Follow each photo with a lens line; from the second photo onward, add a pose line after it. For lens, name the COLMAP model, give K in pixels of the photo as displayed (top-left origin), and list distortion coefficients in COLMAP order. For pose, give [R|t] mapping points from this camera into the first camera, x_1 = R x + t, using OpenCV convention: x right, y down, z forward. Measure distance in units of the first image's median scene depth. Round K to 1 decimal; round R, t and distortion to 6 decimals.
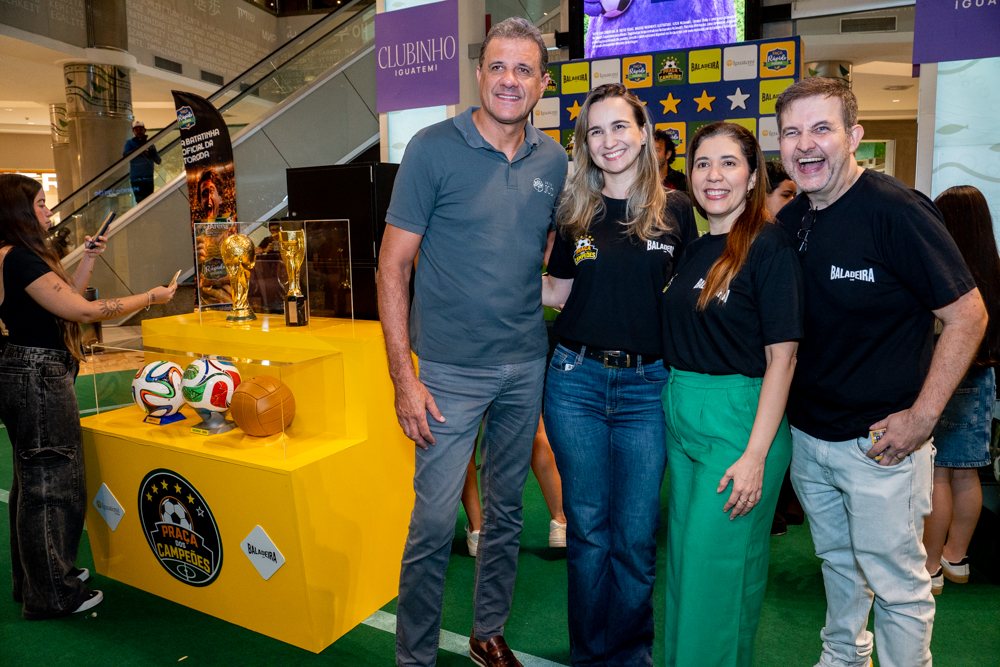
lens RADIAL K [[748.3, 0, 500.0], [0, 748.3, 333.5], [0, 0, 1]] dist [-0.139526, 0.108328]
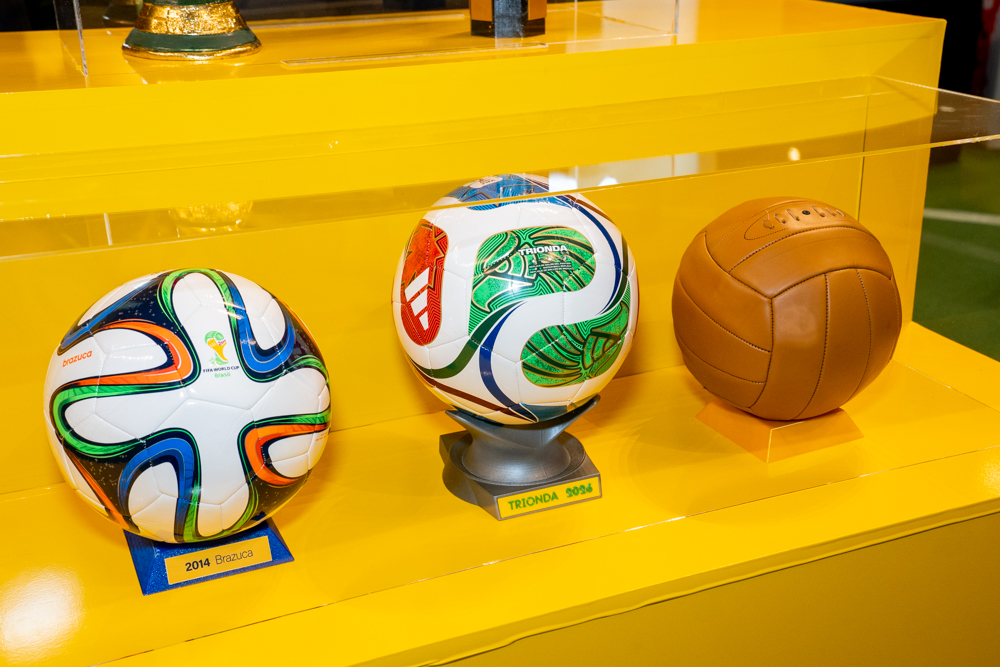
lens RADIAL K [[1215.0, 0, 500.0], [0, 1215.0, 333.5], [0, 0, 1]] dist [0.110453, 0.004887]
pose [[0.612000, -0.275425, 0.741348, -0.312403], [0.121592, 0.959021, 0.255918, -0.010386], [-0.781455, -0.066480, 0.620410, 0.338957]]
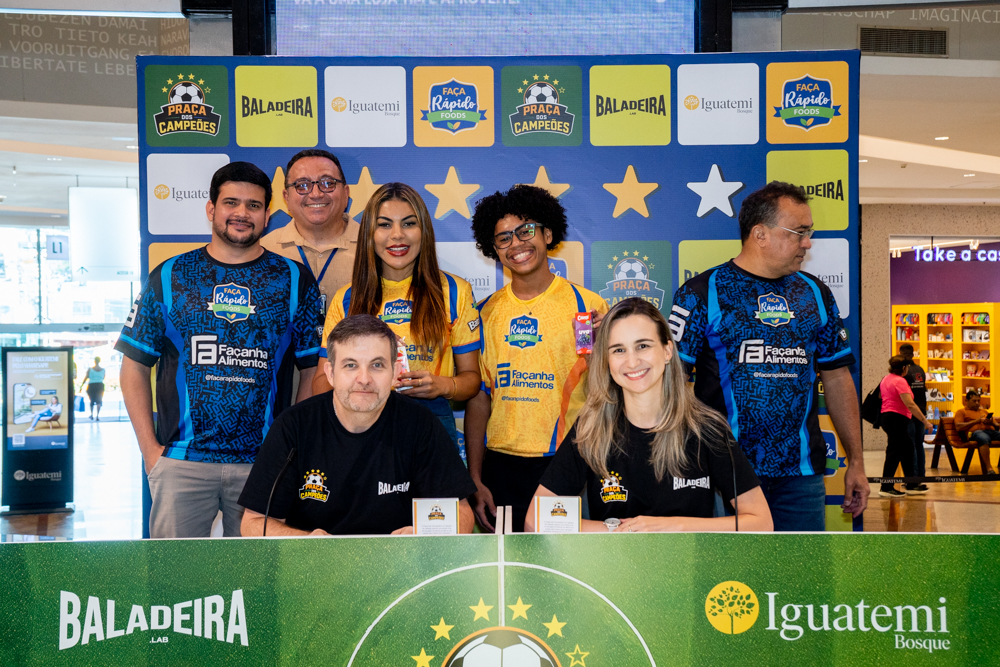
lens RADIAL K [[1401.1, 0, 500.0], [0, 1401.1, 333.5], [0, 0, 1]] dist [0.045822, 0.725112]
pose [[0.871517, 0.007946, 0.490301, -0.165887], [0.071711, 0.987054, -0.143464, -0.145616], [-0.485093, 0.160191, 0.859665, 0.415521]]
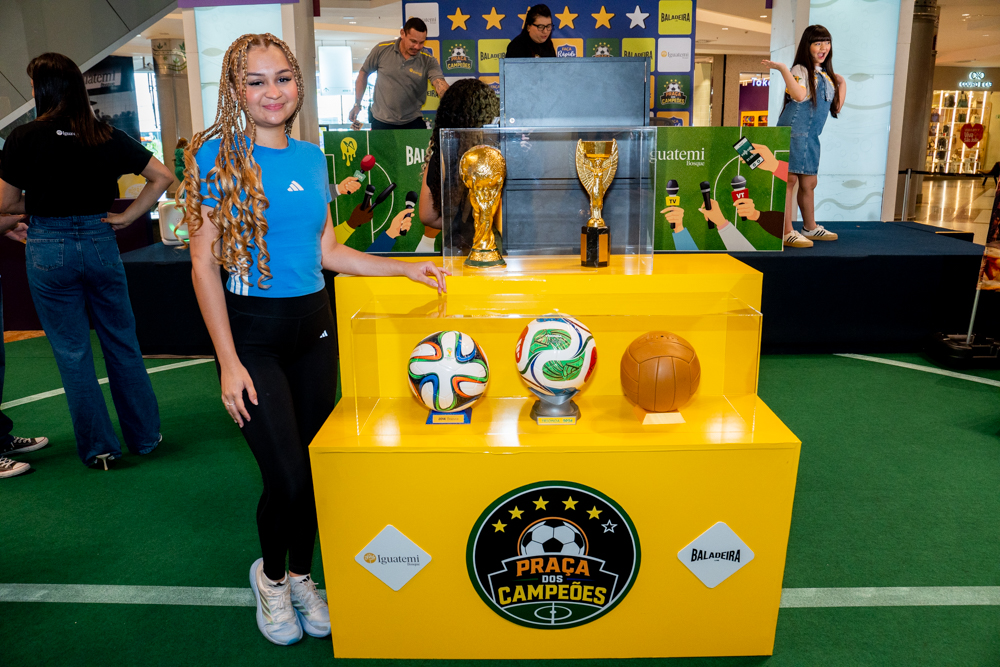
lens RADIAL K [[770.5, 0, 500.0], [0, 770.5, 333.5], [0, 0, 1]] dist [-0.123275, 0.104517]
pose [[0.890143, -0.106847, 0.442977, -0.347668], [0.069276, 0.992553, 0.100199, -0.013582], [-0.450384, -0.058503, 0.890916, 0.158817]]
